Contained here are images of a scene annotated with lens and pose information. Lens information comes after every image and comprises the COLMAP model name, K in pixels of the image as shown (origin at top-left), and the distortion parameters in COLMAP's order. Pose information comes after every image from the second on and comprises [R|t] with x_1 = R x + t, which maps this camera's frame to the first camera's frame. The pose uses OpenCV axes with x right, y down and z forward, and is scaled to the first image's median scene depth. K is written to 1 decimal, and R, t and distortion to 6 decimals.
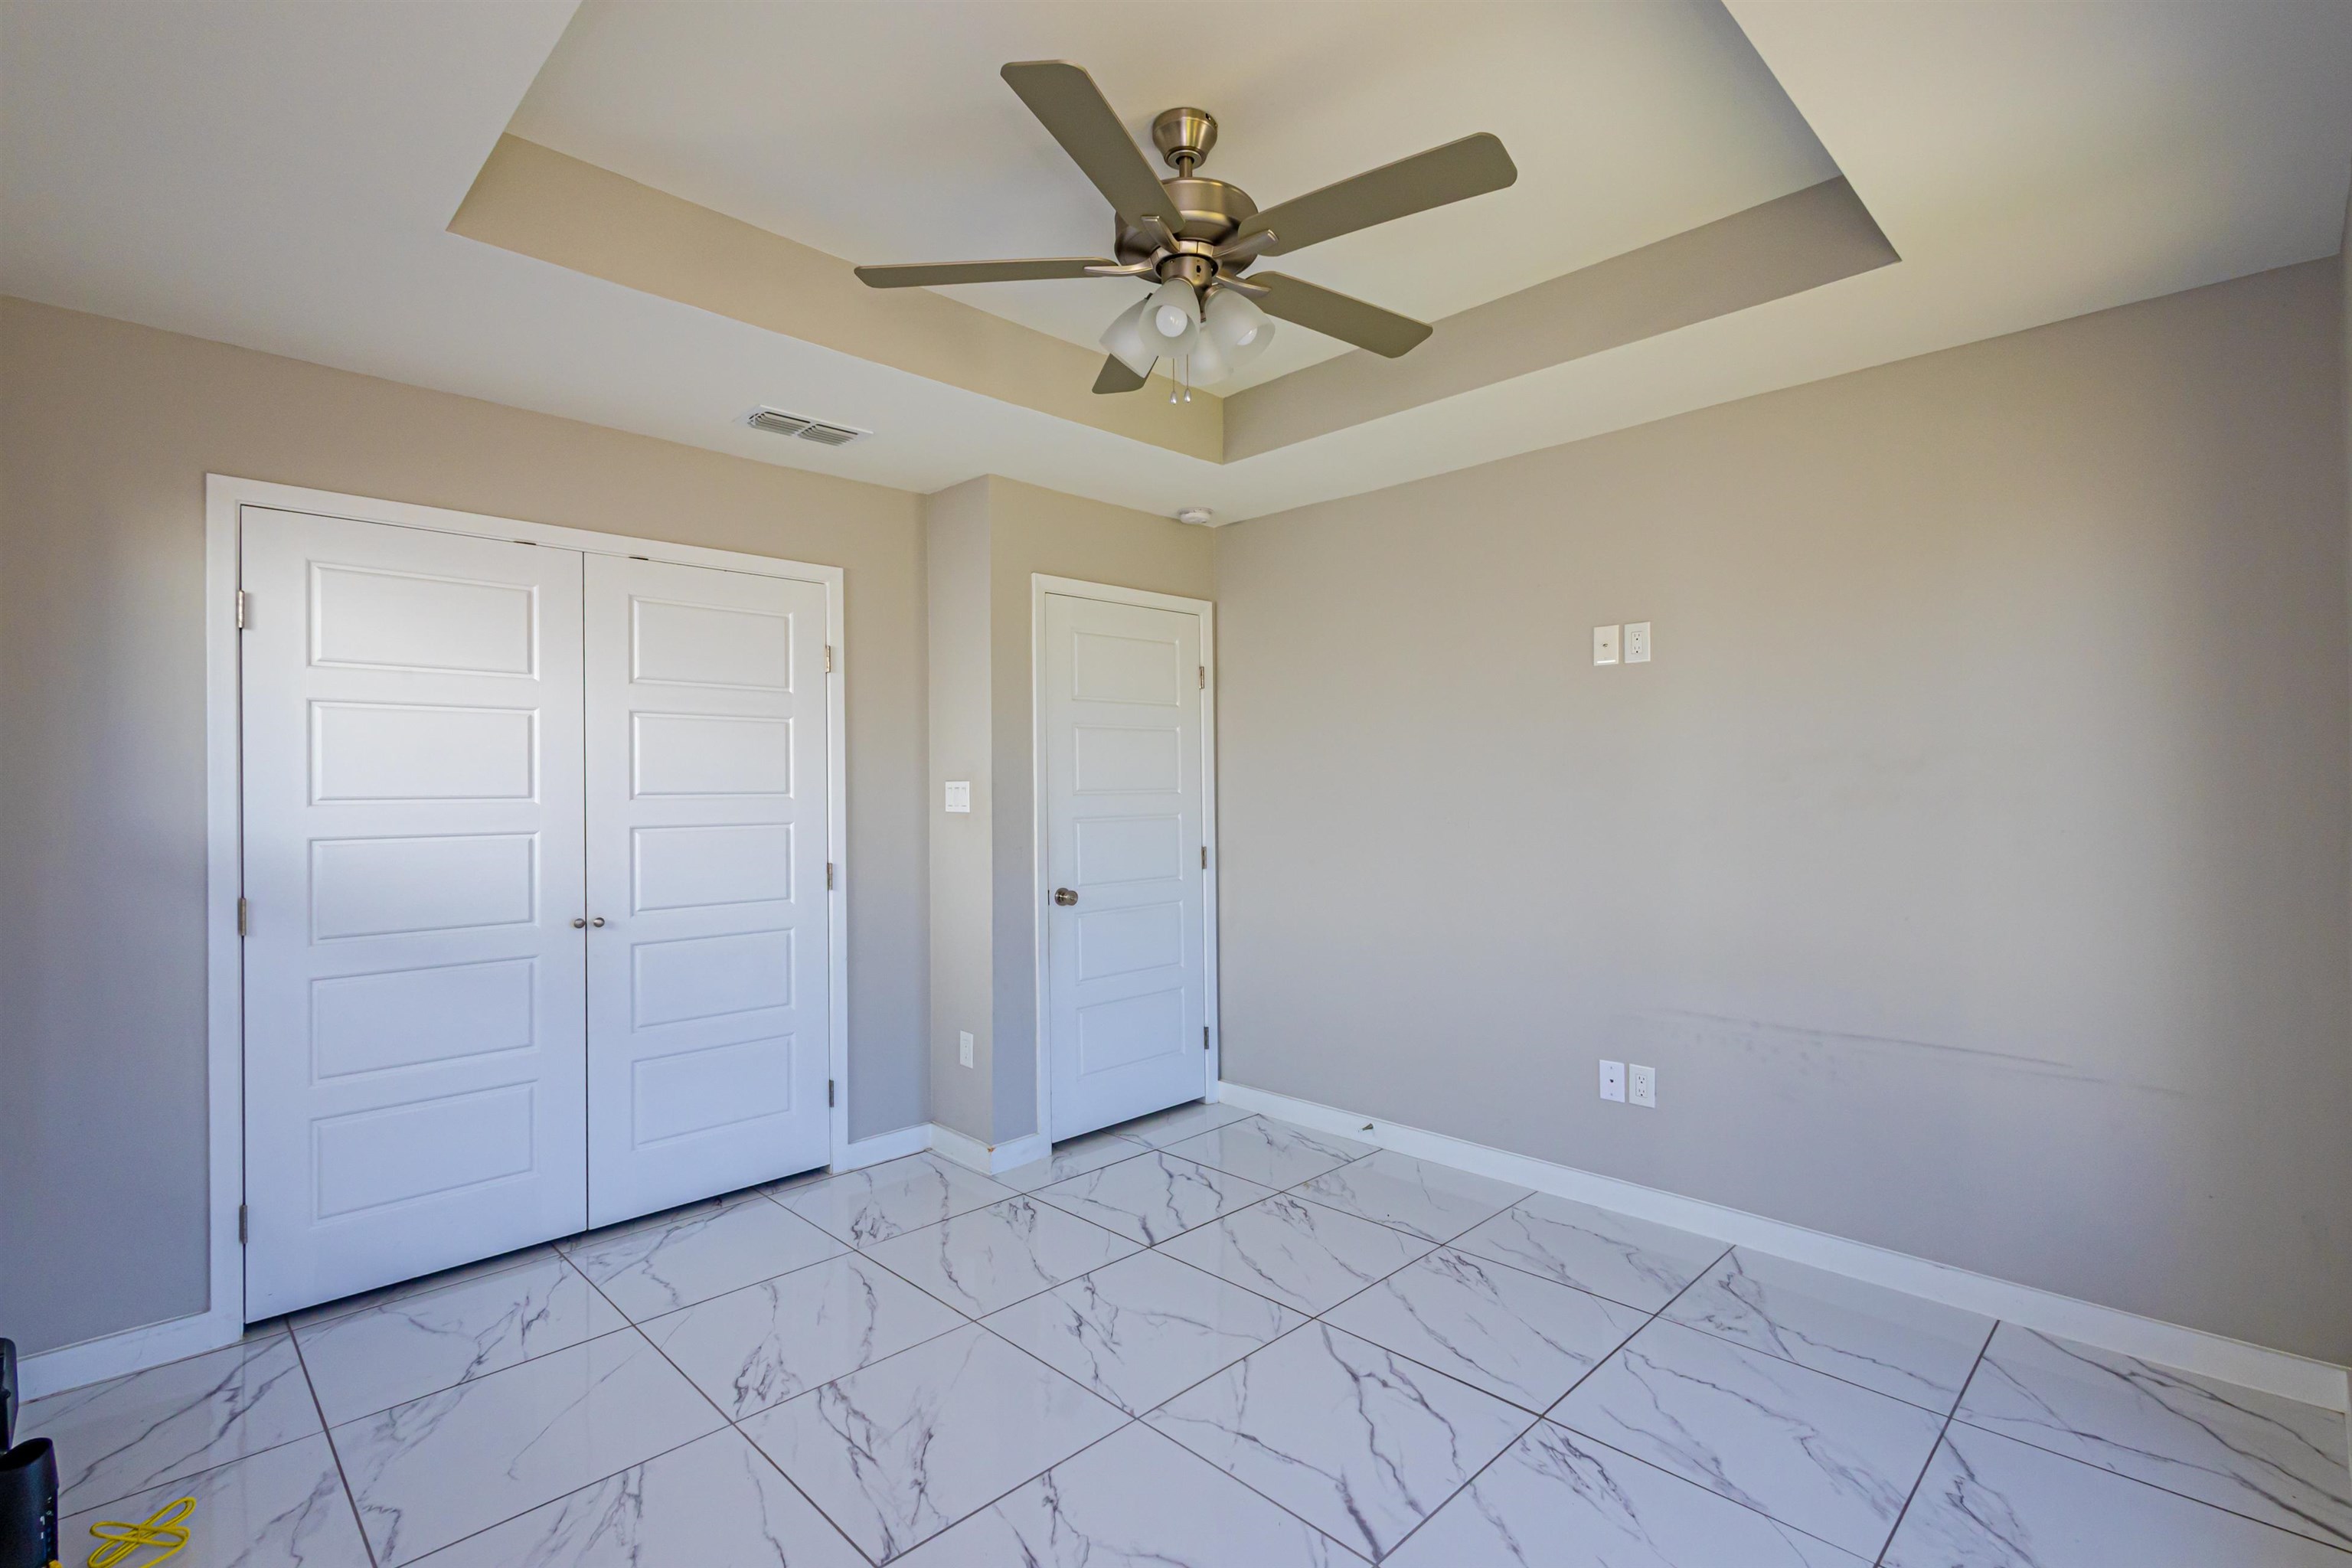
lens RADIAL K [[1071.8, 0, 1179.4], [0, 1071.8, 785.4], [0, 0, 1]] dist [0.005251, 0.000199]
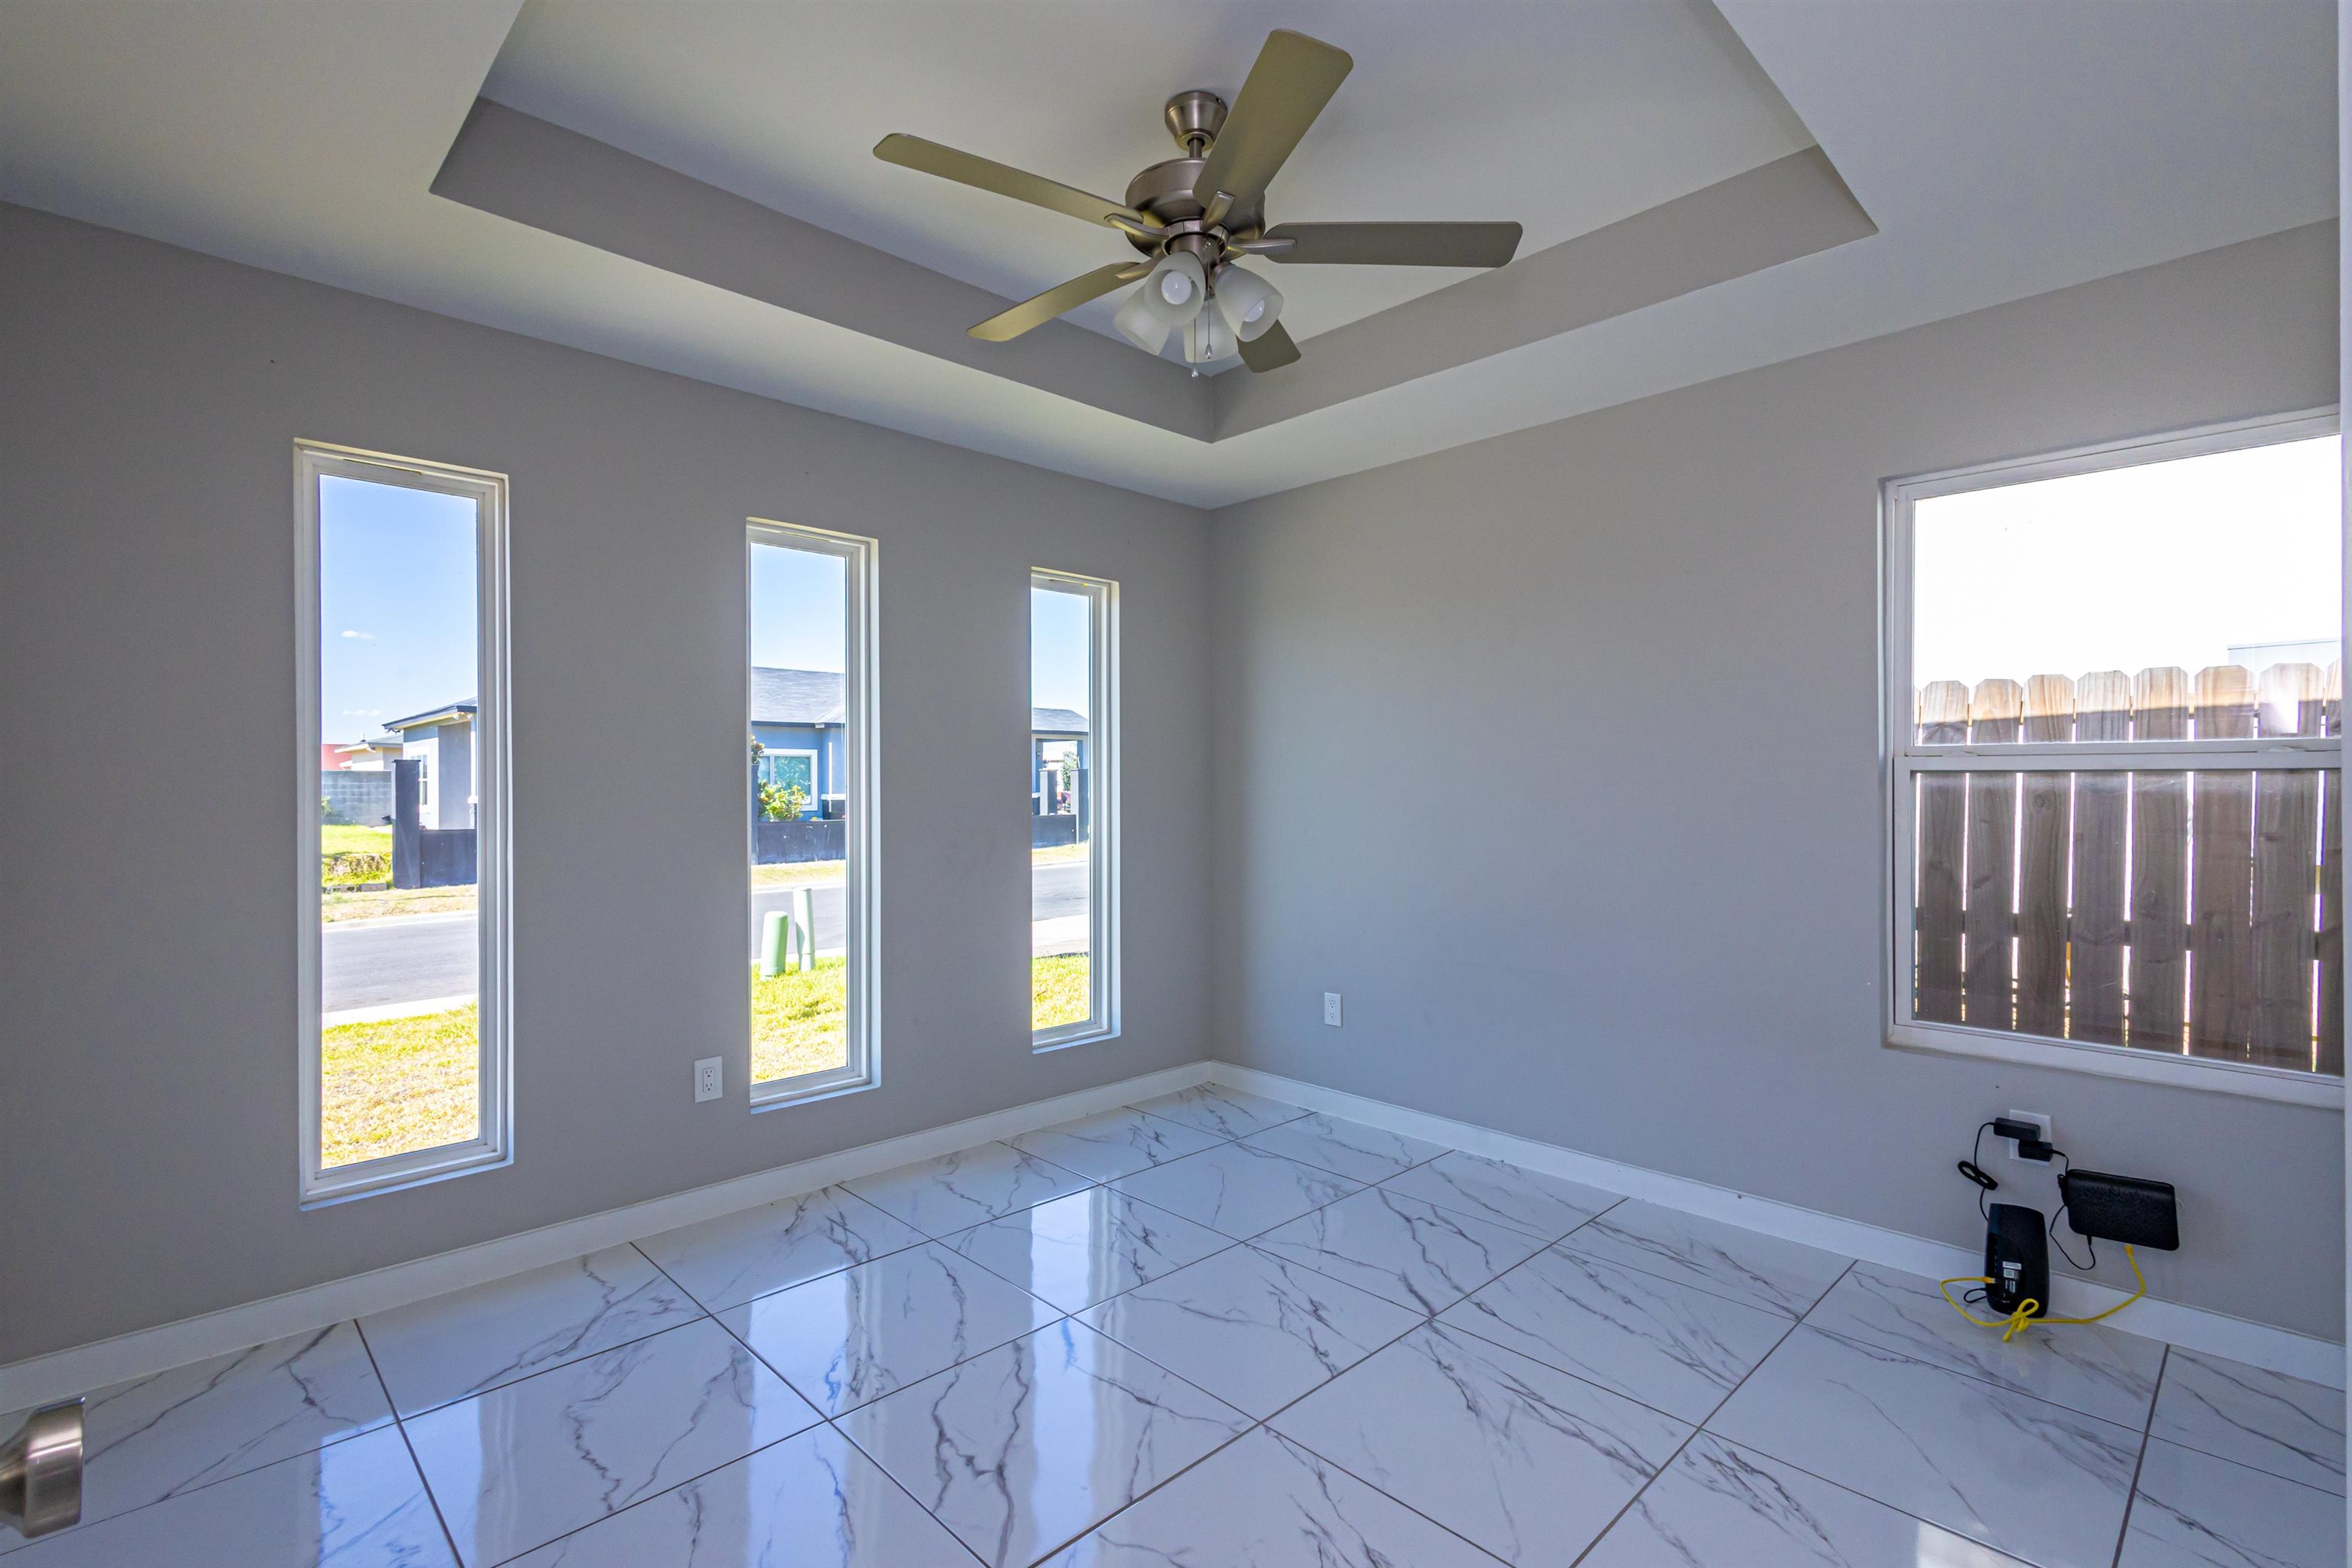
lens RADIAL K [[1071.8, 0, 1179.4], [0, 1071.8, 785.4], [0, 0, 1]] dist [0.005251, 0.000199]
pose [[-0.999856, 0.013944, 0.009719, 0.014033], [0.013886, 0.999885, -0.006031, 0.025632], [-0.009802, -0.005895, -0.999935, 1.371589]]
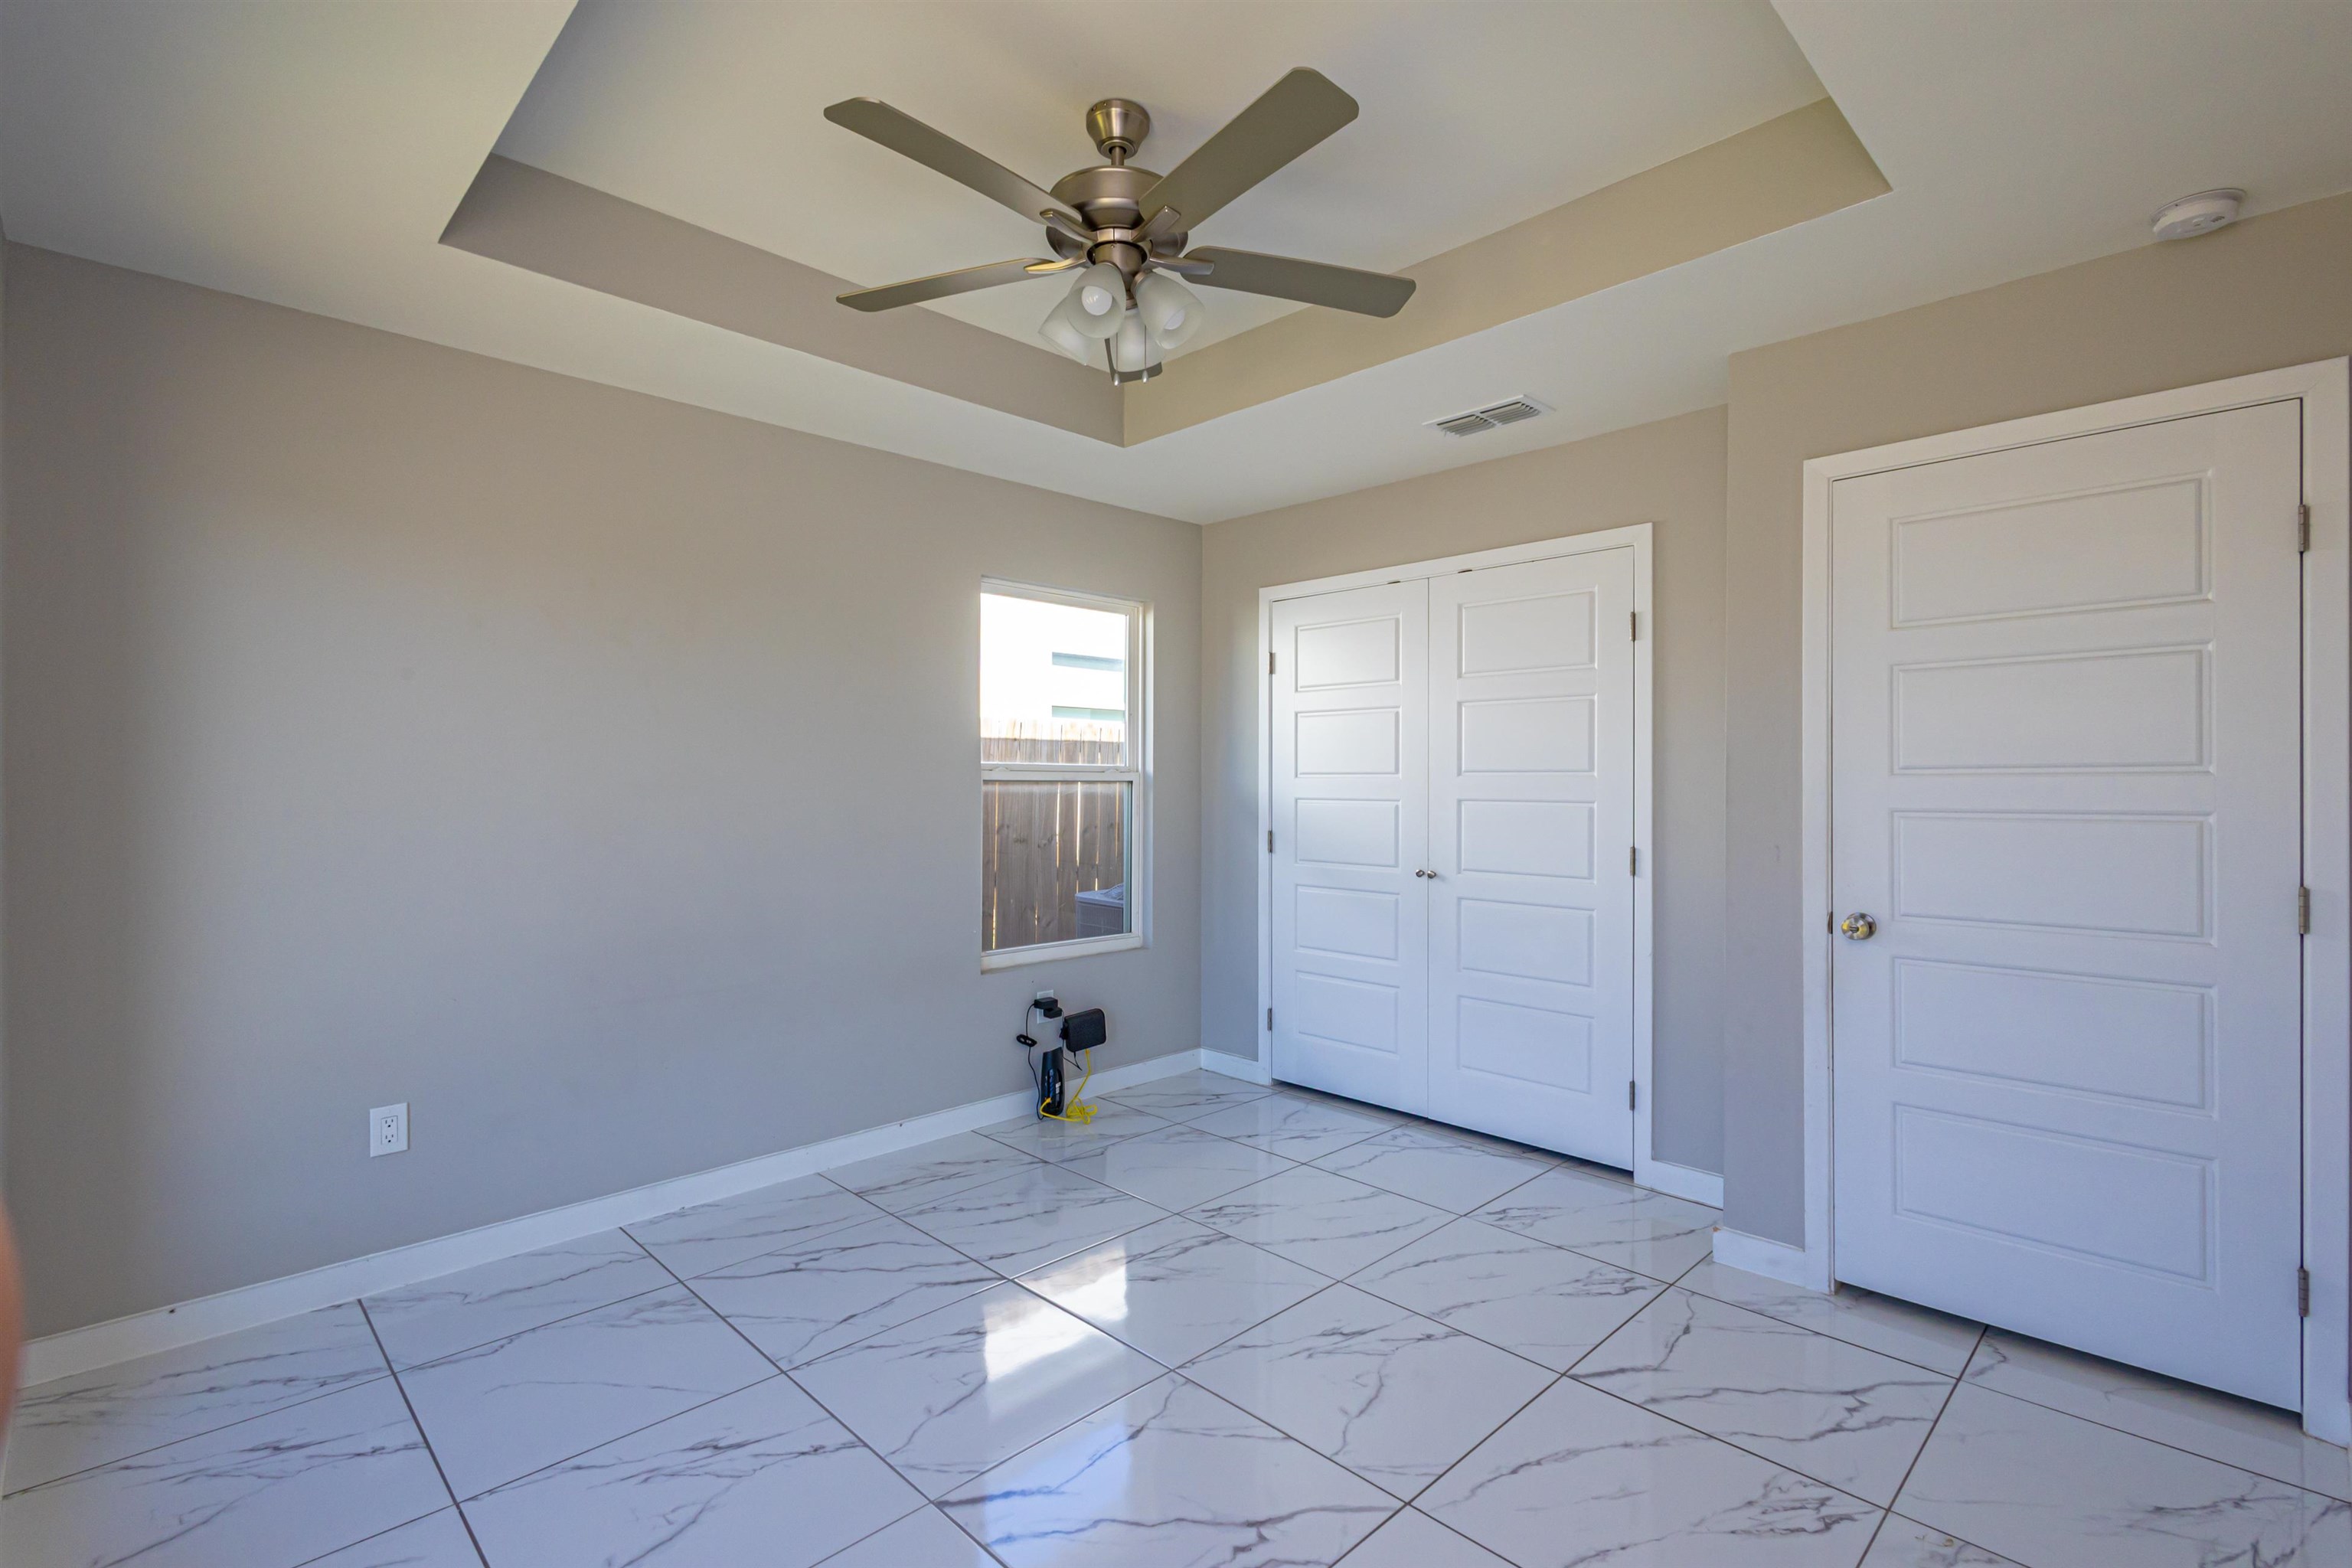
lens RADIAL K [[1079.7, 0, 1180.9], [0, 1079.7, 782.6], [0, 0, 1]] dist [0.009381, -0.000881]
pose [[-0.001789, 0.014327, -0.999896, 0.712067], [0.004111, 0.999889, 0.014320, 0.001788], [0.999990, -0.004085, -0.001847, 0.715864]]
